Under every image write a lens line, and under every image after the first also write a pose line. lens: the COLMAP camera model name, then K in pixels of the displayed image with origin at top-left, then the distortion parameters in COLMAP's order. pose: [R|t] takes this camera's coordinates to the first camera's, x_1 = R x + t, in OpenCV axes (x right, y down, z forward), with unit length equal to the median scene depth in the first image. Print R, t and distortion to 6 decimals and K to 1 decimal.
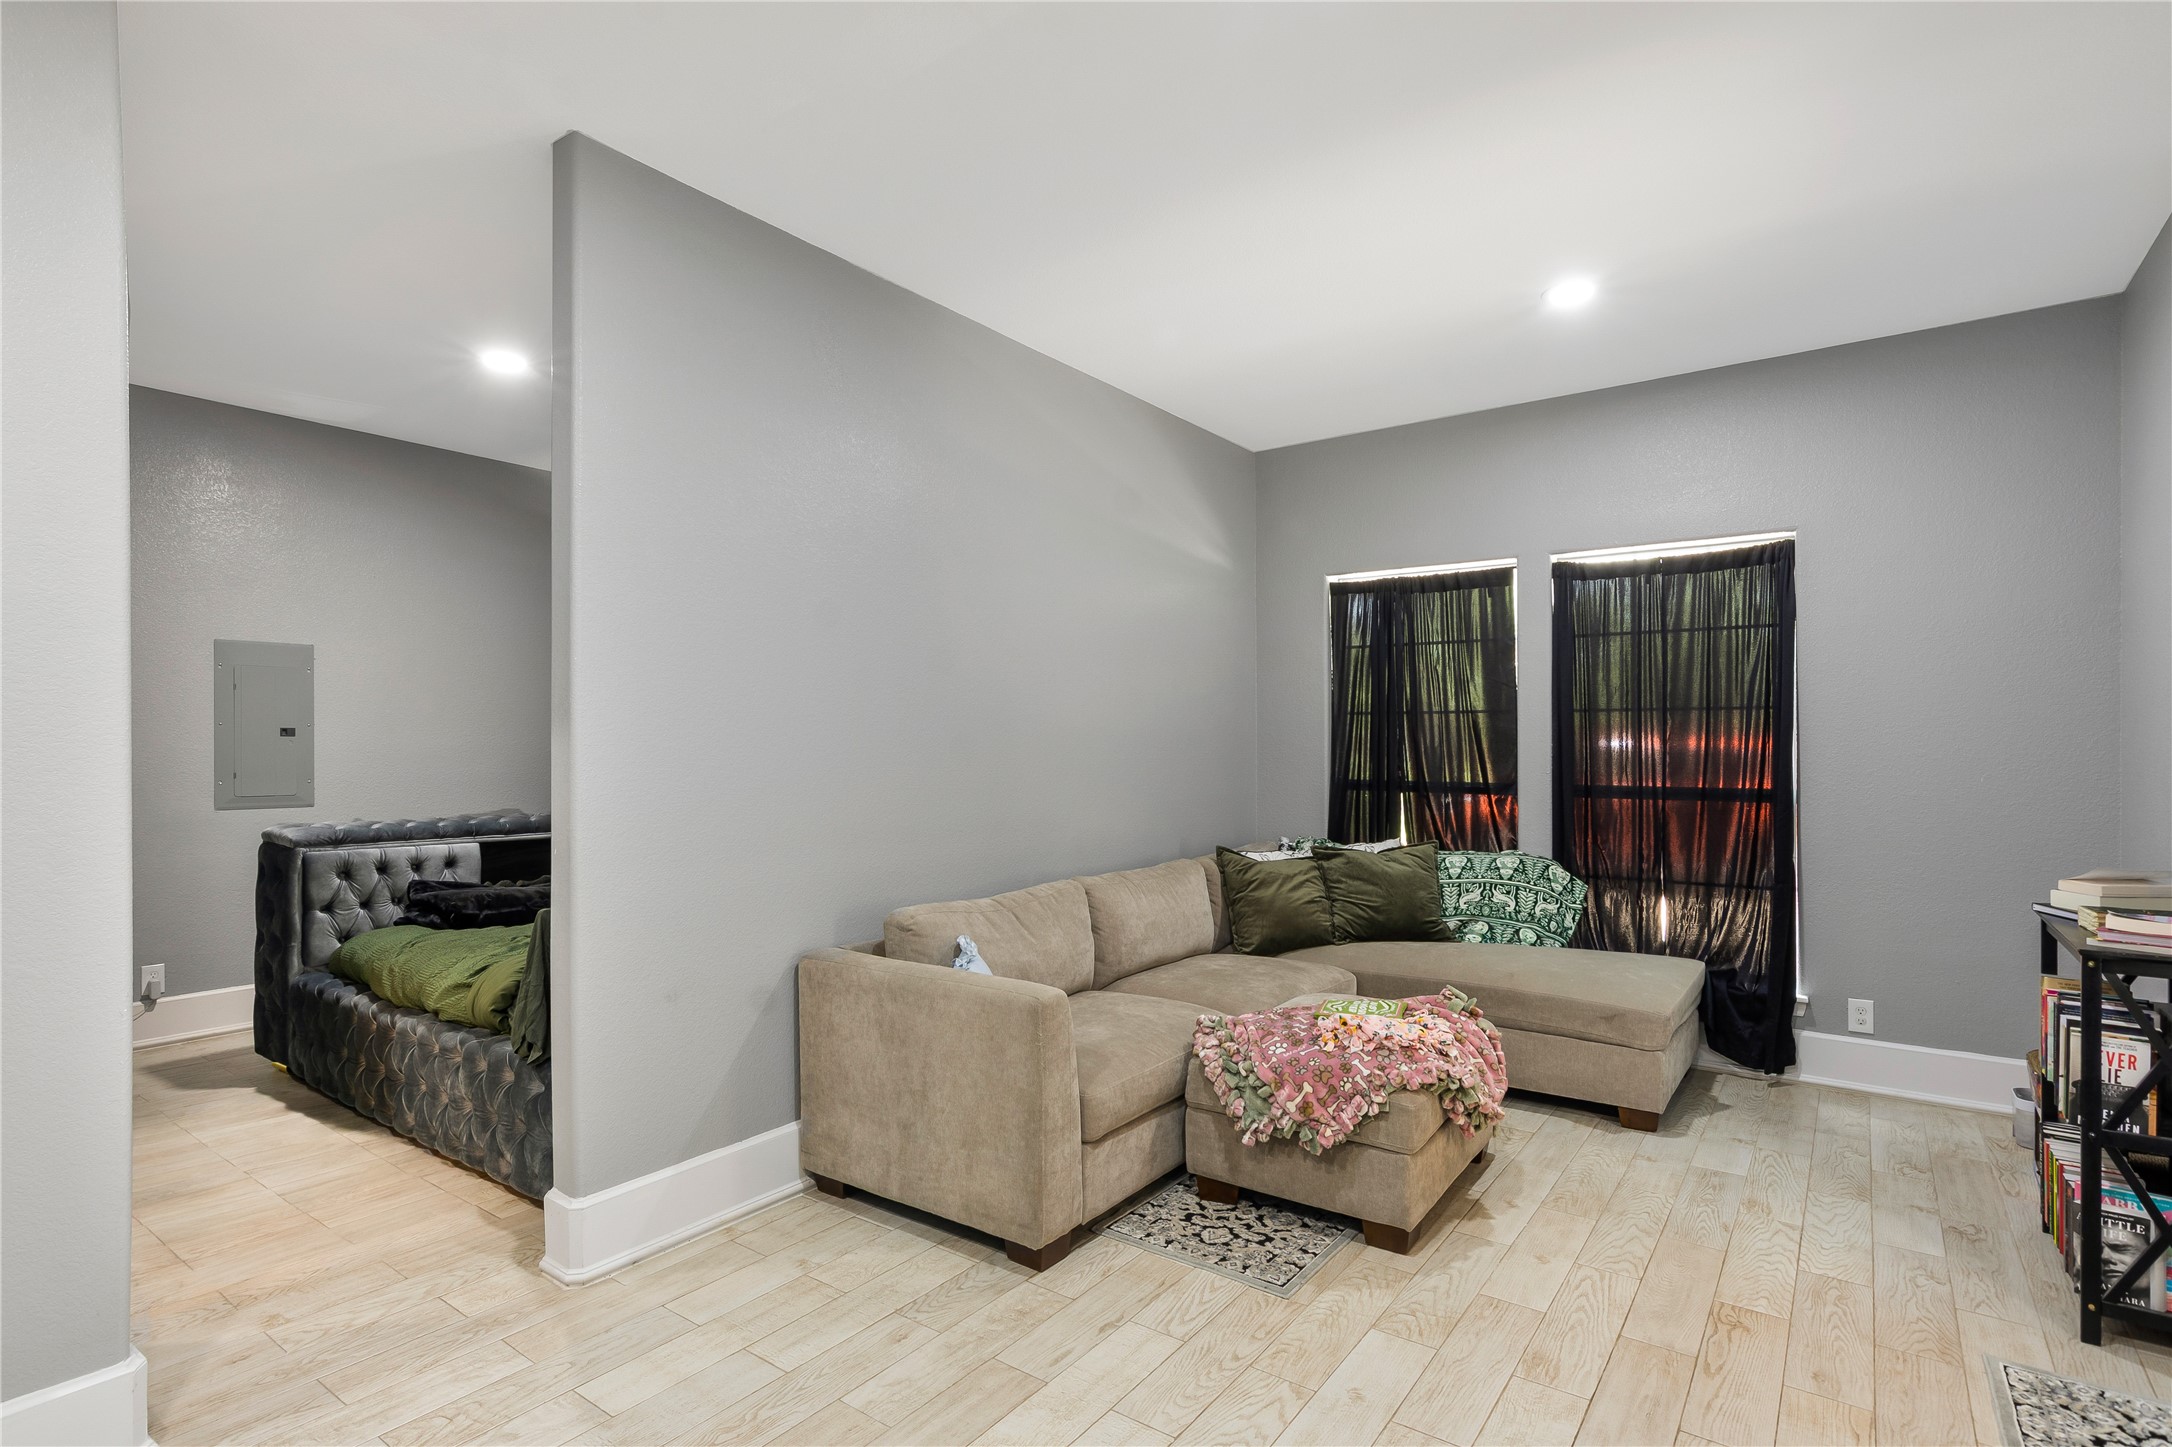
lens RADIAL K [[1075.4, 0, 1080.5], [0, 1075.4, 729.2], [0, 0, 1]] dist [-0.006566, -0.001154]
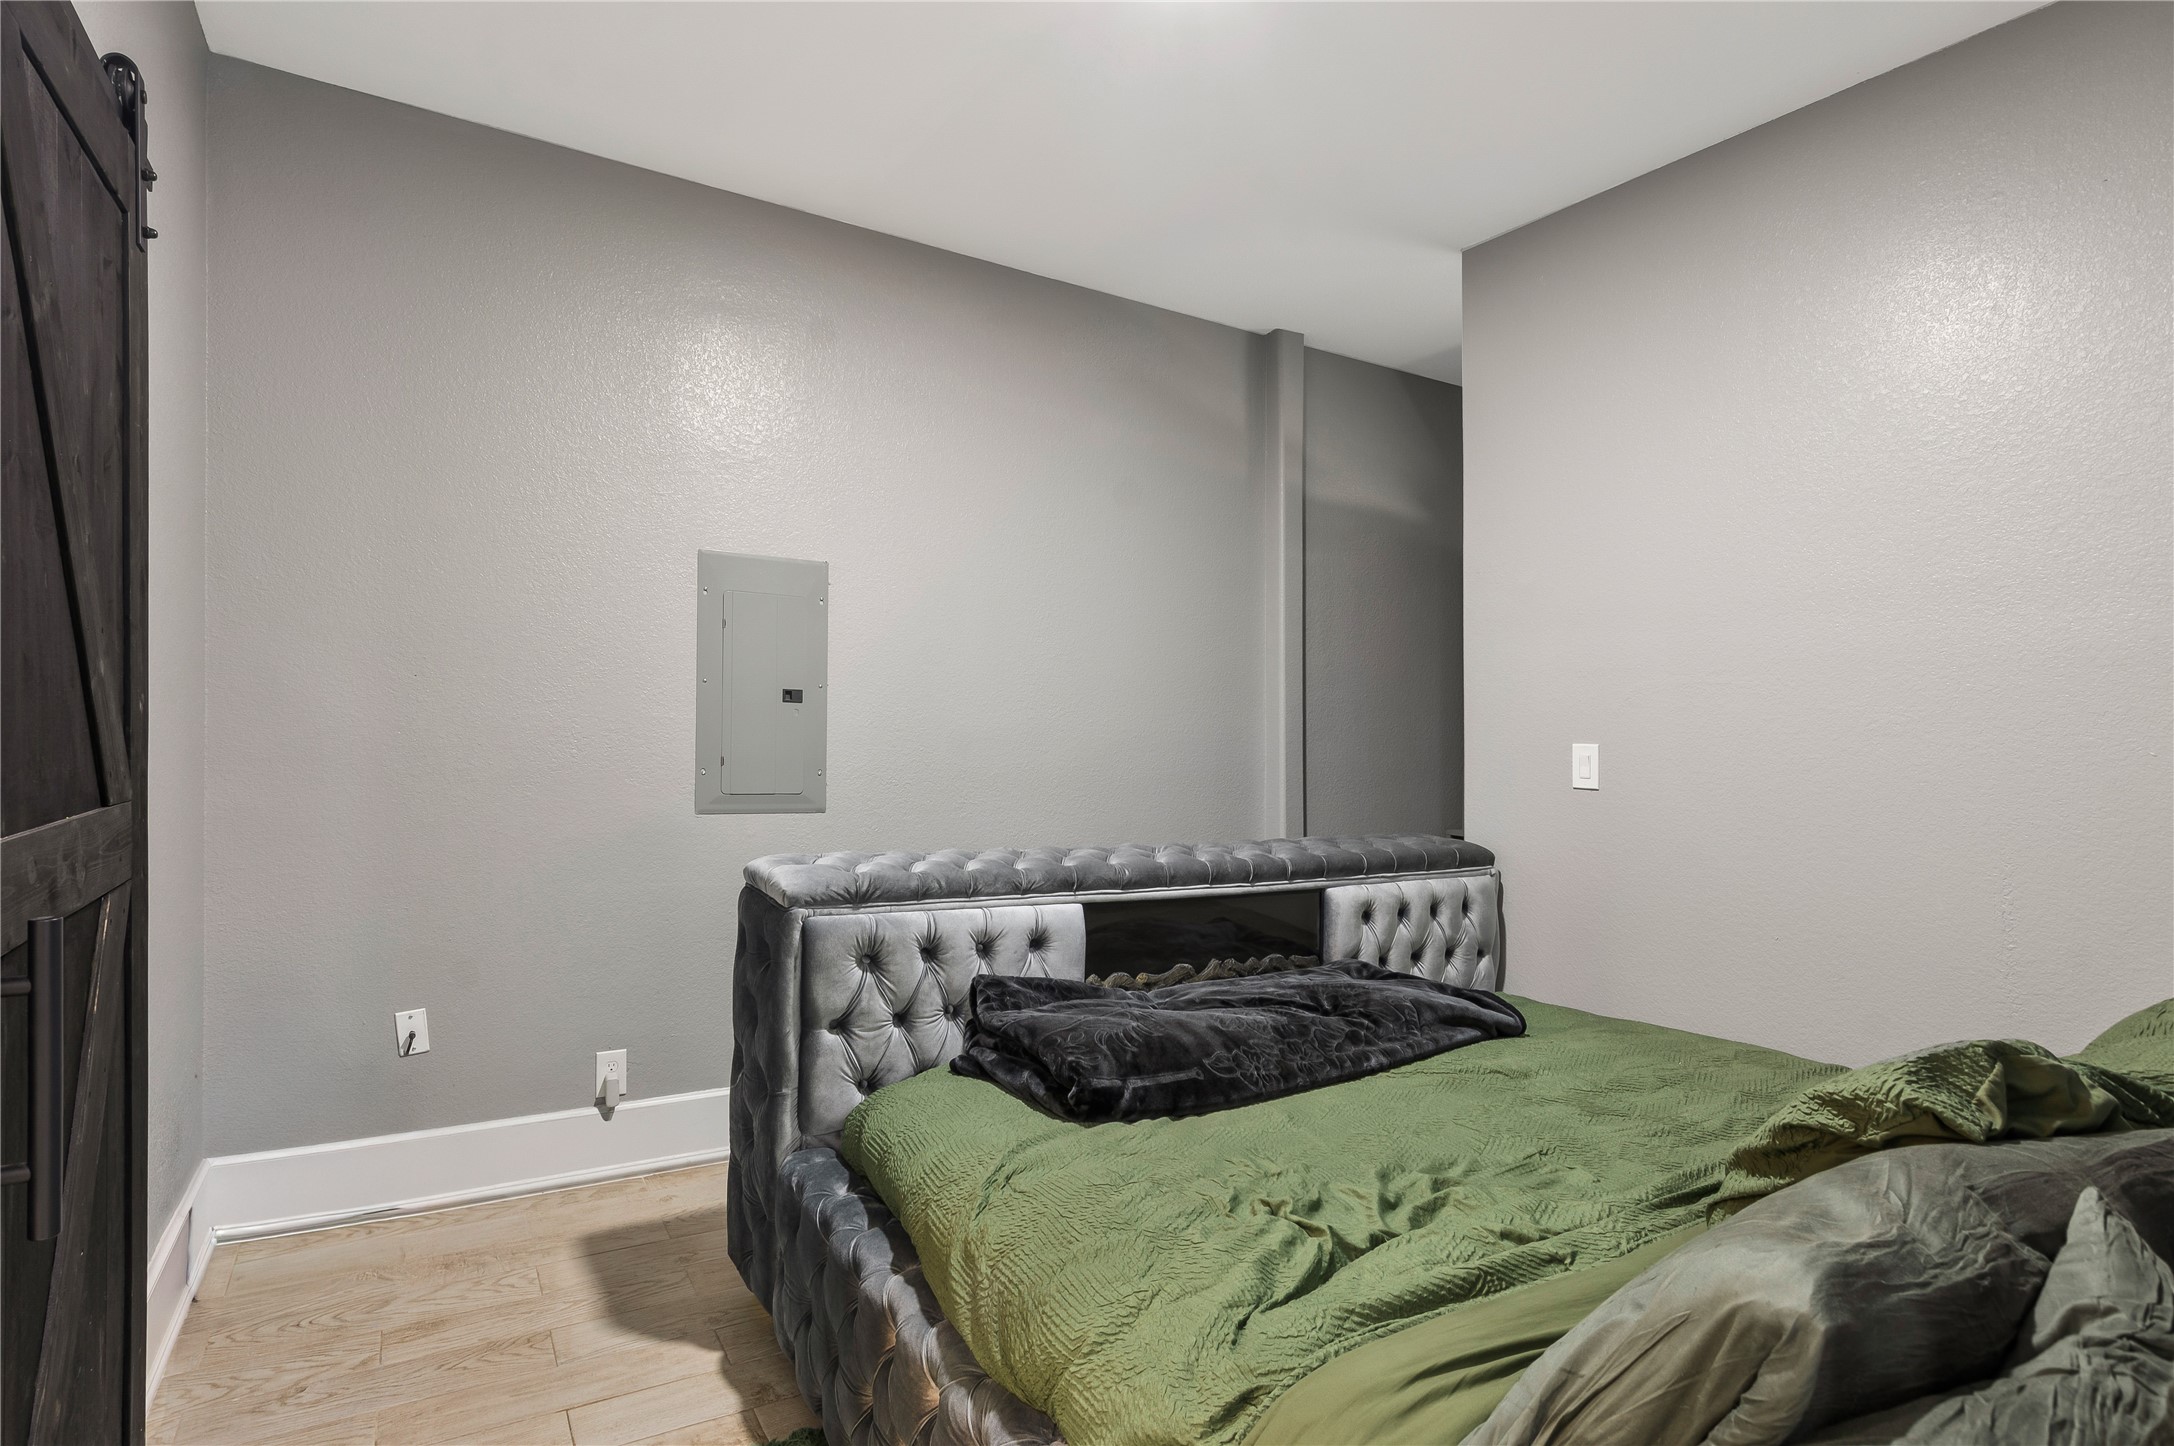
lens RADIAL K [[1076.4, 0, 1086.8], [0, 1076.4, 723.4], [0, 0, 1]] dist [-0.006566, -0.001154]
pose [[0.925285, 0.018293, -0.378830, -0.386931], [-0.017286, 0.999832, 0.006060, 0.014006], [0.378878, 0.000941, 0.925446, 0.547401]]
